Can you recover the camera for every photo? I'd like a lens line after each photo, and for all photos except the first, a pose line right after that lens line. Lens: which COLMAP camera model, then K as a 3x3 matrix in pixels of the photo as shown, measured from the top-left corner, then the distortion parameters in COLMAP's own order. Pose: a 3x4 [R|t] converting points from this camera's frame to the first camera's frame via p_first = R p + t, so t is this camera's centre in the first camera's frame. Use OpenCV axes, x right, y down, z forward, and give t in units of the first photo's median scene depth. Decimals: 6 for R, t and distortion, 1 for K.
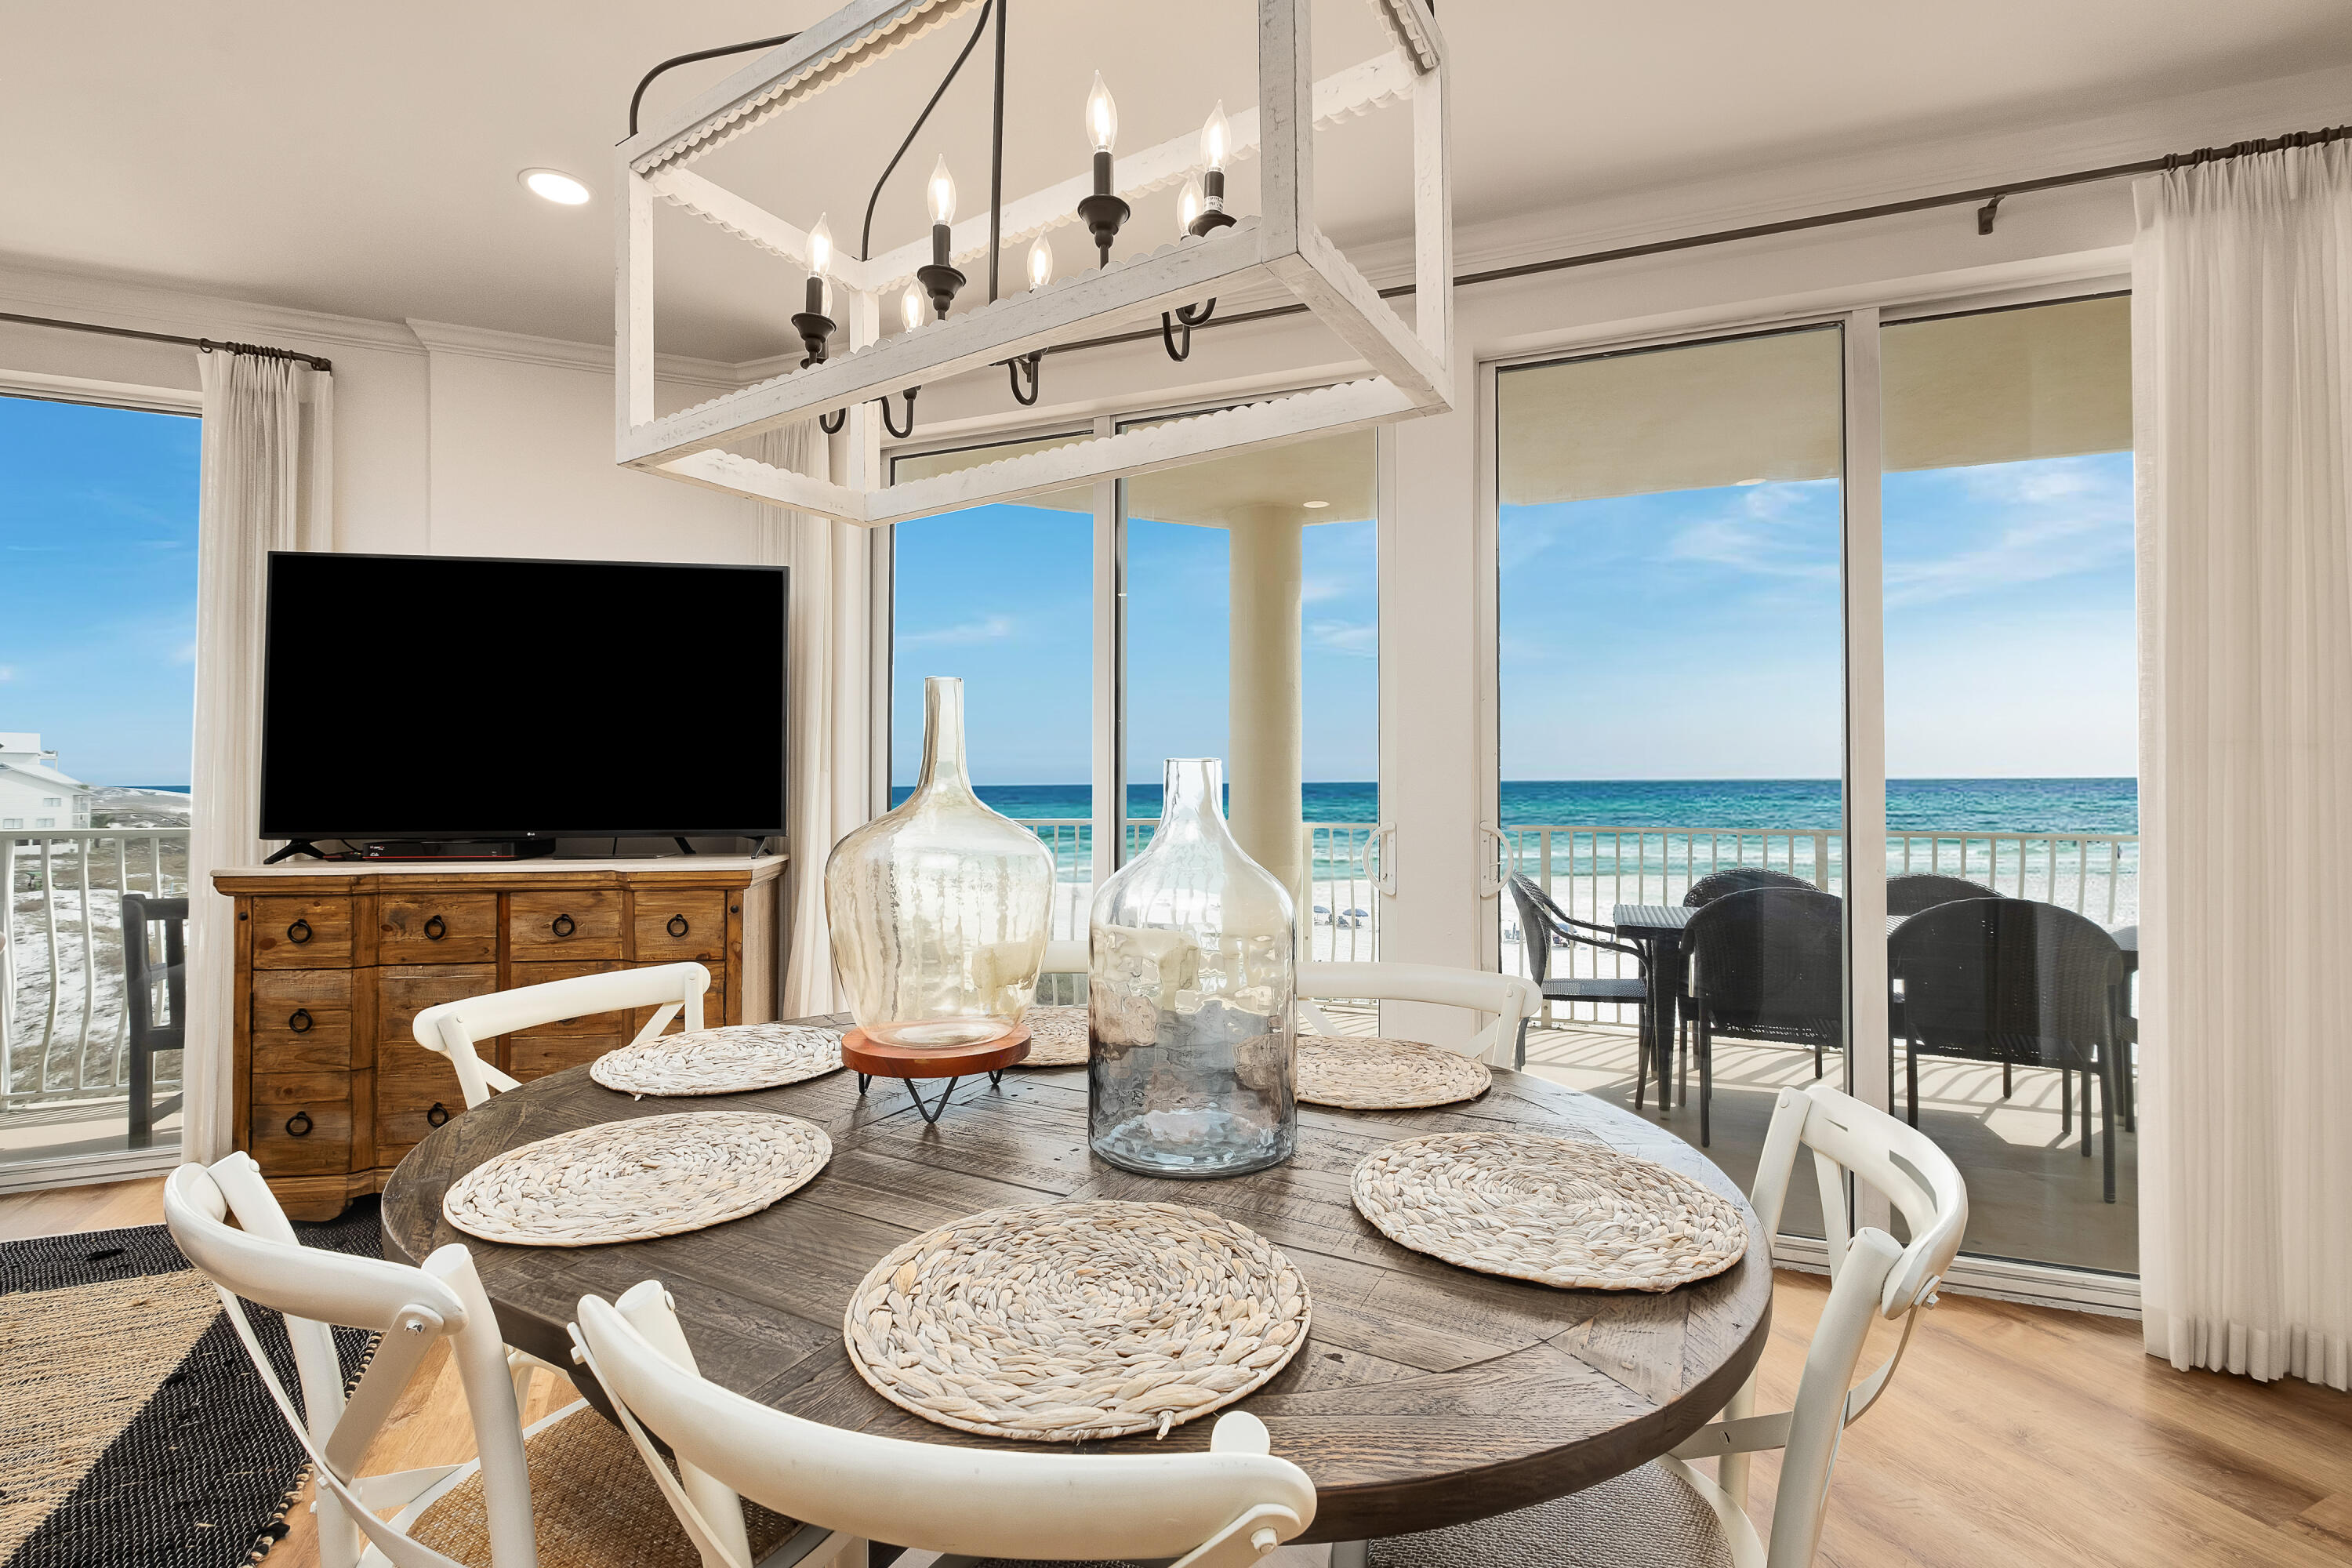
lens RADIAL K [[1044.8, 0, 1176.5], [0, 1044.8, 774.9], [0, 0, 1]] dist [-0.009463, -0.000023]
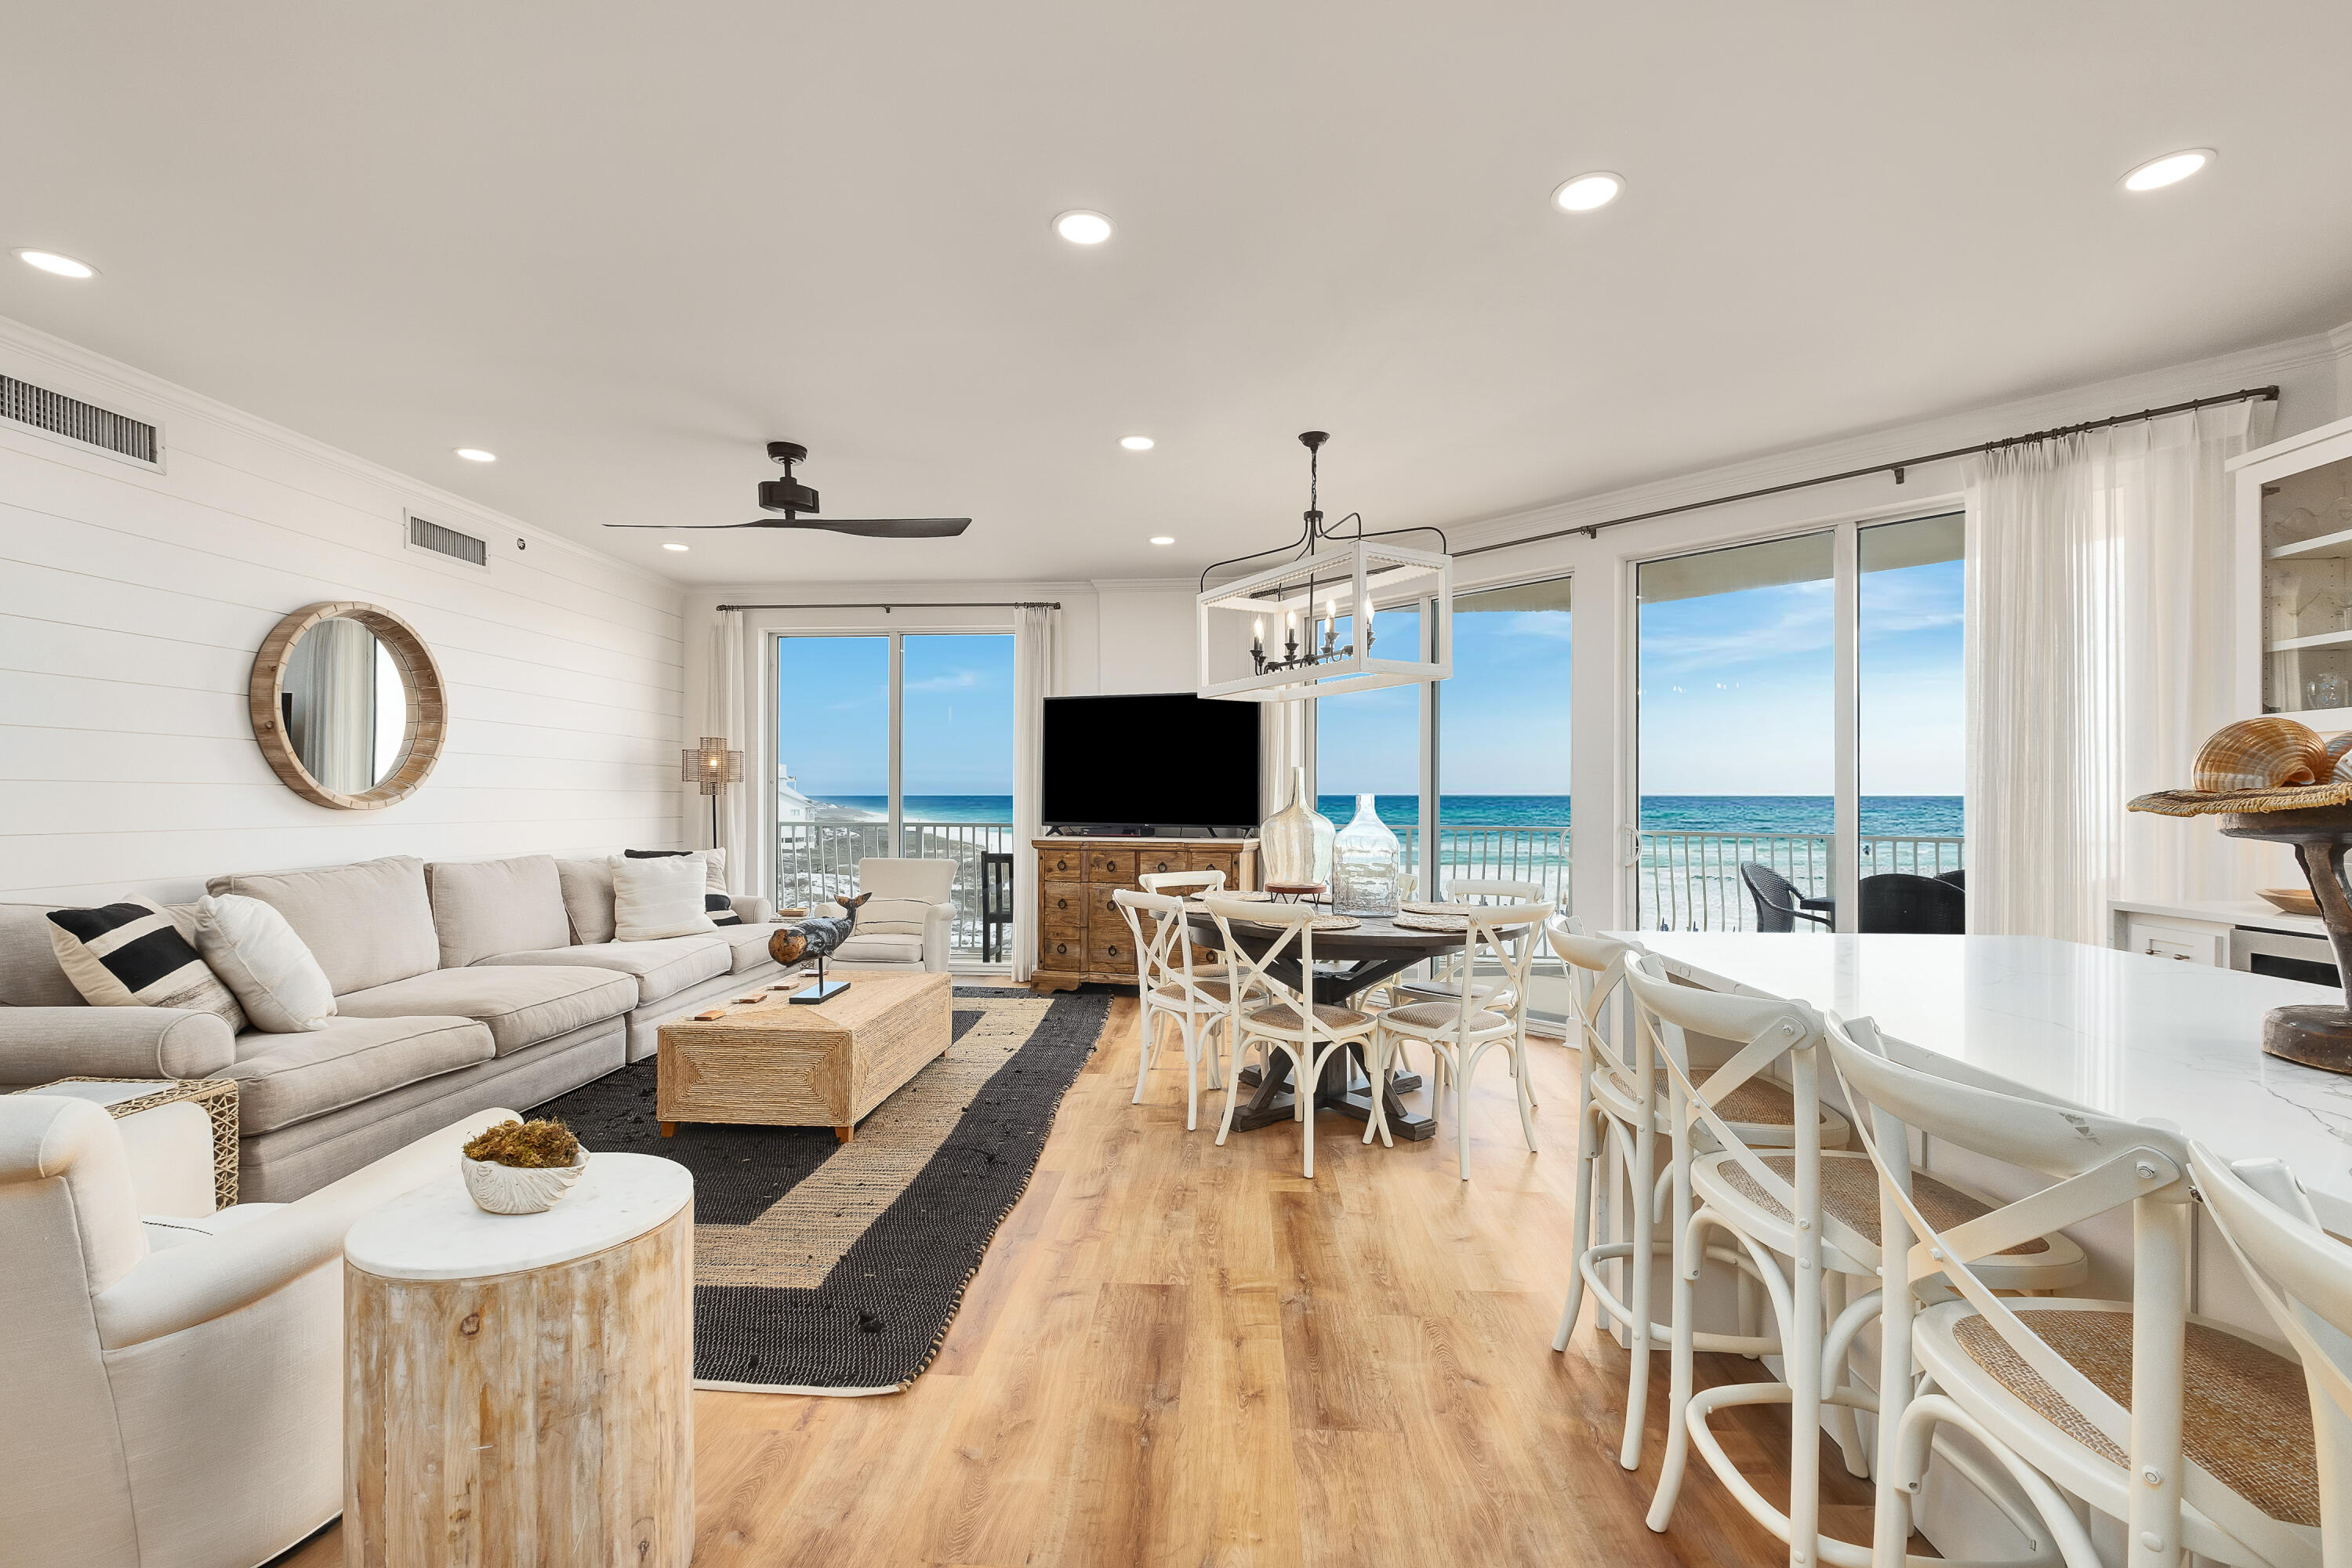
lens RADIAL K [[1044.8, 0, 1156.5], [0, 1044.8, 798.4], [0, 0, 1]] dist [-0.009463, -0.000023]
pose [[0.886085, -0.000016, -0.463522, 0.409673], [0.003804, 0.999967, 0.007237, -0.013249], [0.463506, -0.008176, 0.886056, -0.937371]]
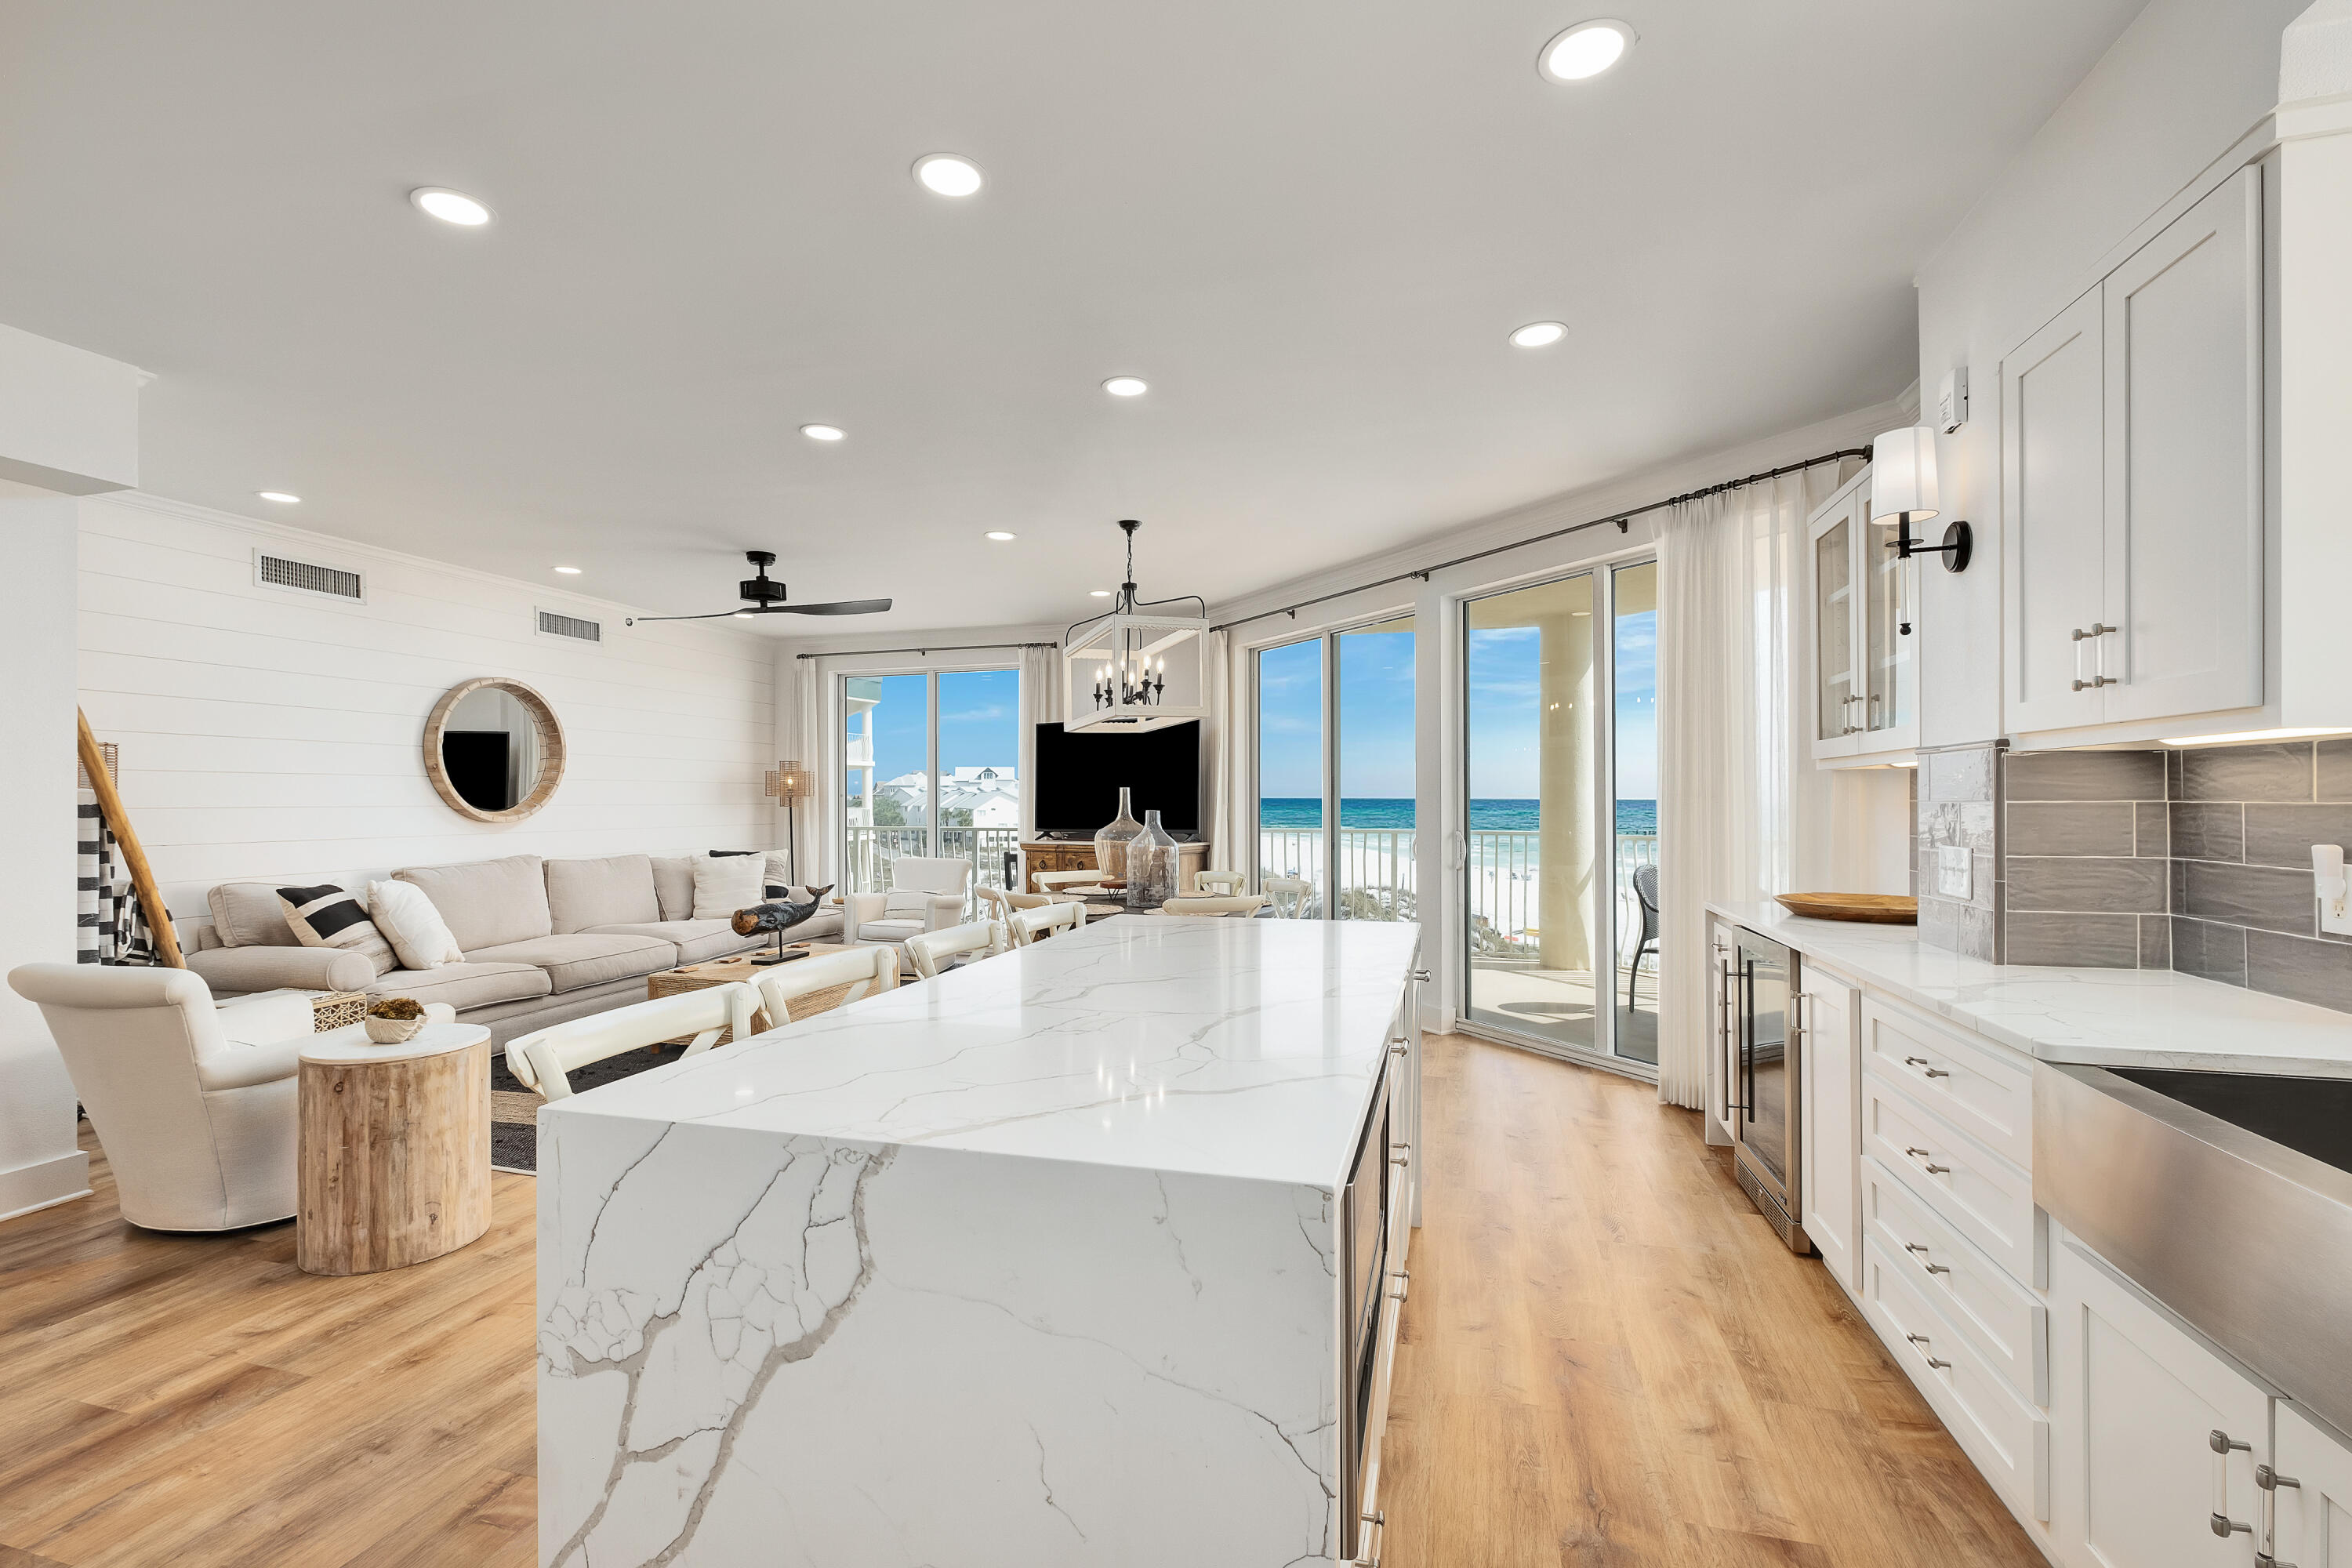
lens RADIAL K [[1044.8, 0, 1154.8], [0, 1044.8, 790.8], [0, 0, 1]] dist [-0.009463, -0.000023]
pose [[0.764649, -0.010073, -0.644369, 1.151886], [0.013157, 0.999913, -0.000018, -0.039316], [0.644313, -0.008464, 0.764715, -0.912718]]
